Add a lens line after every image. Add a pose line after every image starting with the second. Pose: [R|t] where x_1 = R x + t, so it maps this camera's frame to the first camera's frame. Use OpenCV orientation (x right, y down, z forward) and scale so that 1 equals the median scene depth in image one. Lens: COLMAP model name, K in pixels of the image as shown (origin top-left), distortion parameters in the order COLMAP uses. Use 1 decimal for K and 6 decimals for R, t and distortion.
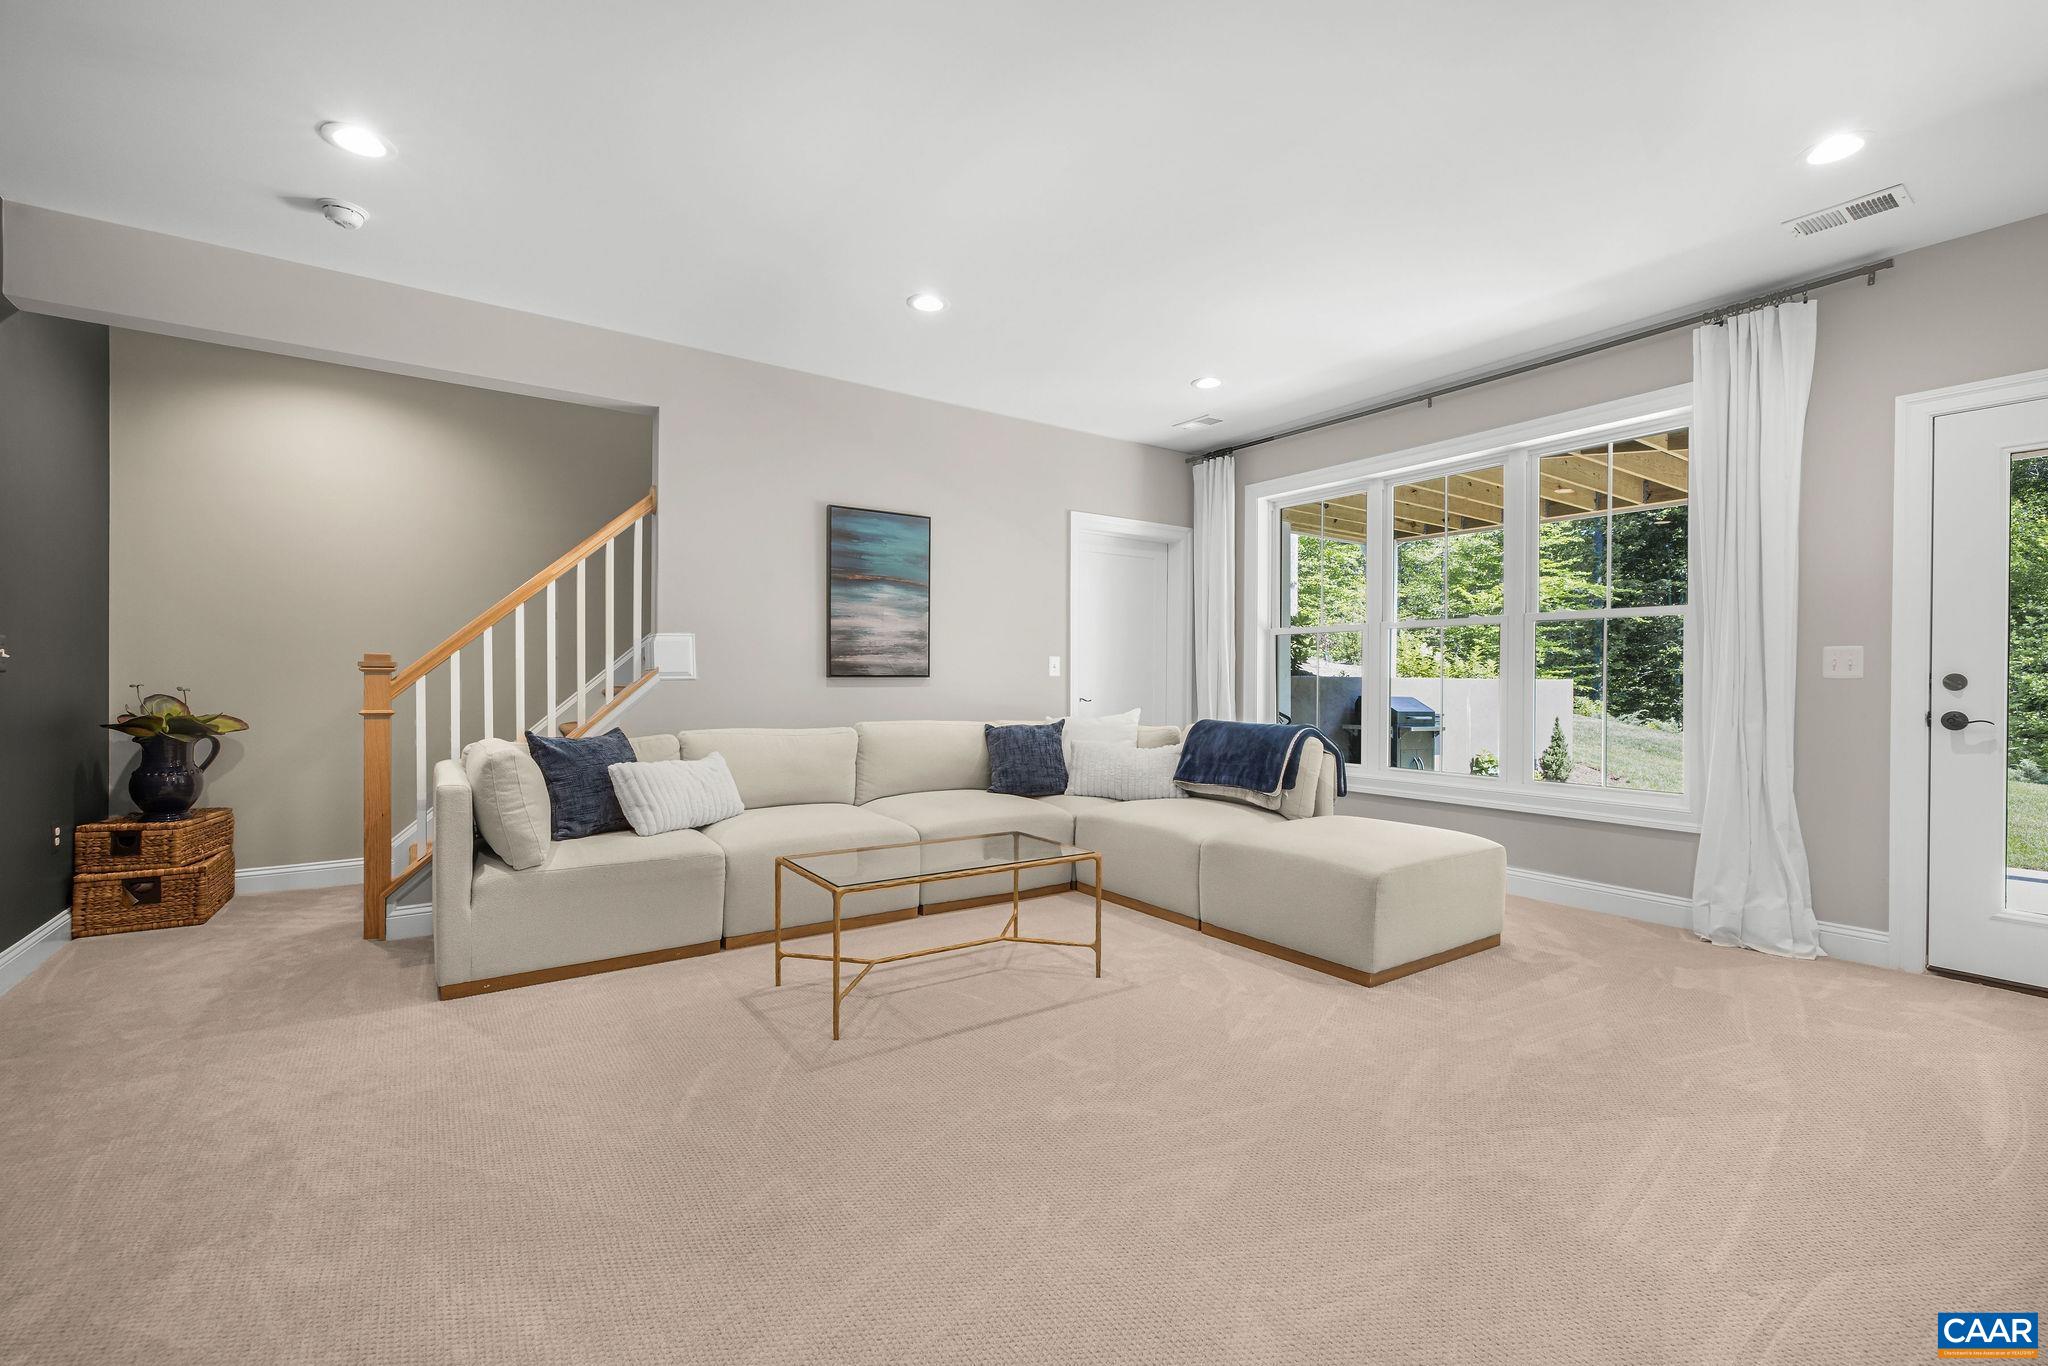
lens RADIAL K [[867.5, 0, 1025.8], [0, 867.5, 688.5], [0, 0, 1]] dist [0.000388, -0.000040]
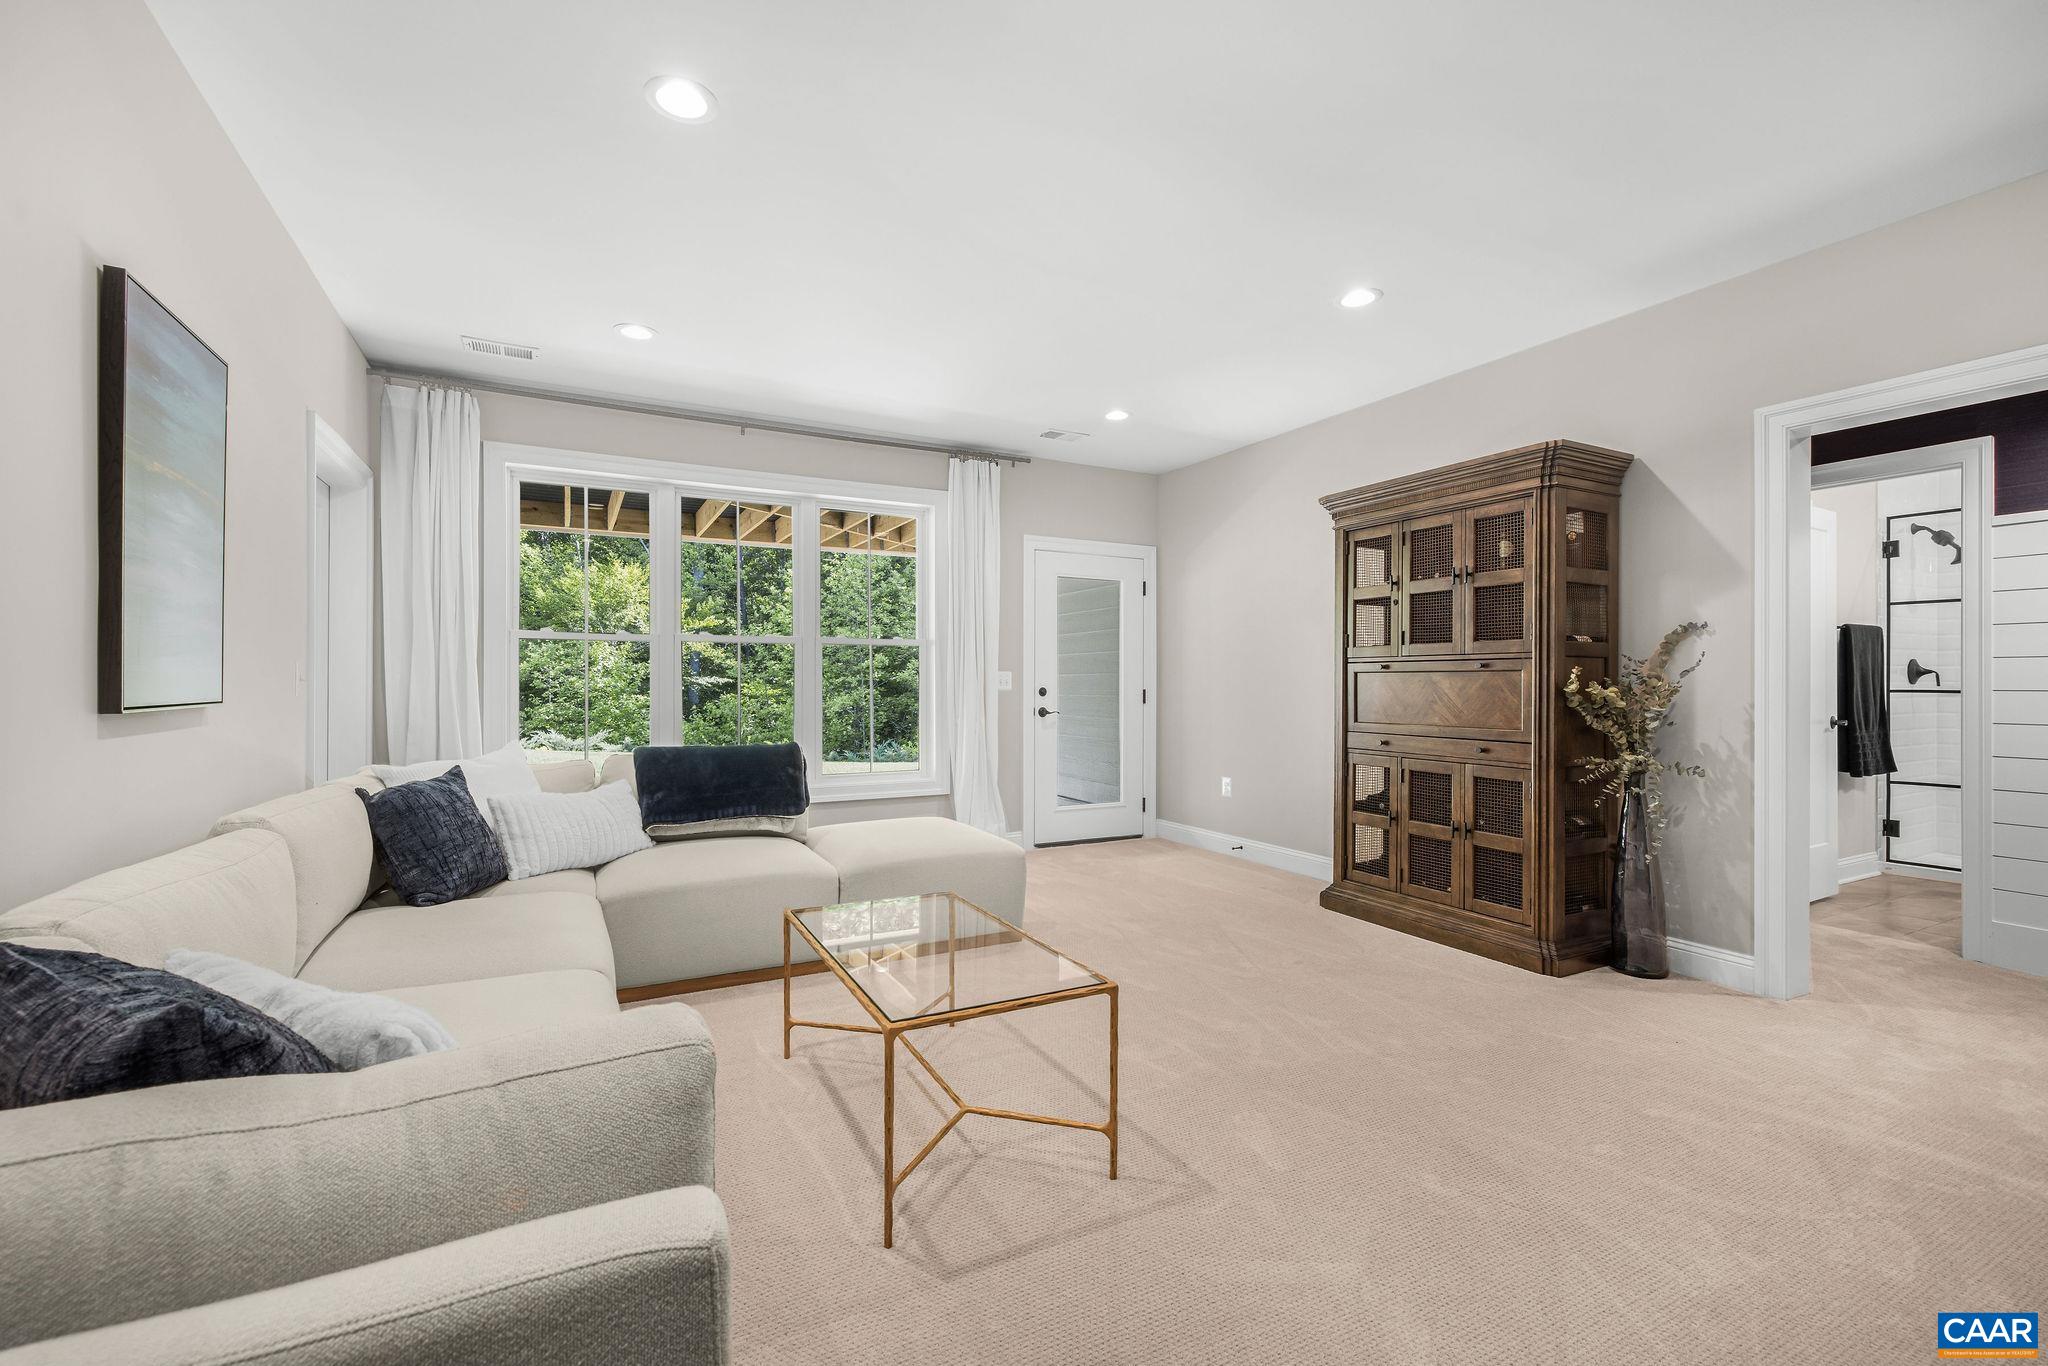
lens RADIAL K [[867.5, 0, 1030.2], [0, 867.5, 675.3], [0, 0, 1]] dist [0.000388, -0.000040]
pose [[0.124419, 0.002772, 0.992226, -0.663112], [0.008657, 0.999955, -0.003879, -0.029673], [-0.992192, 0.009072, 0.124389, 0.643415]]
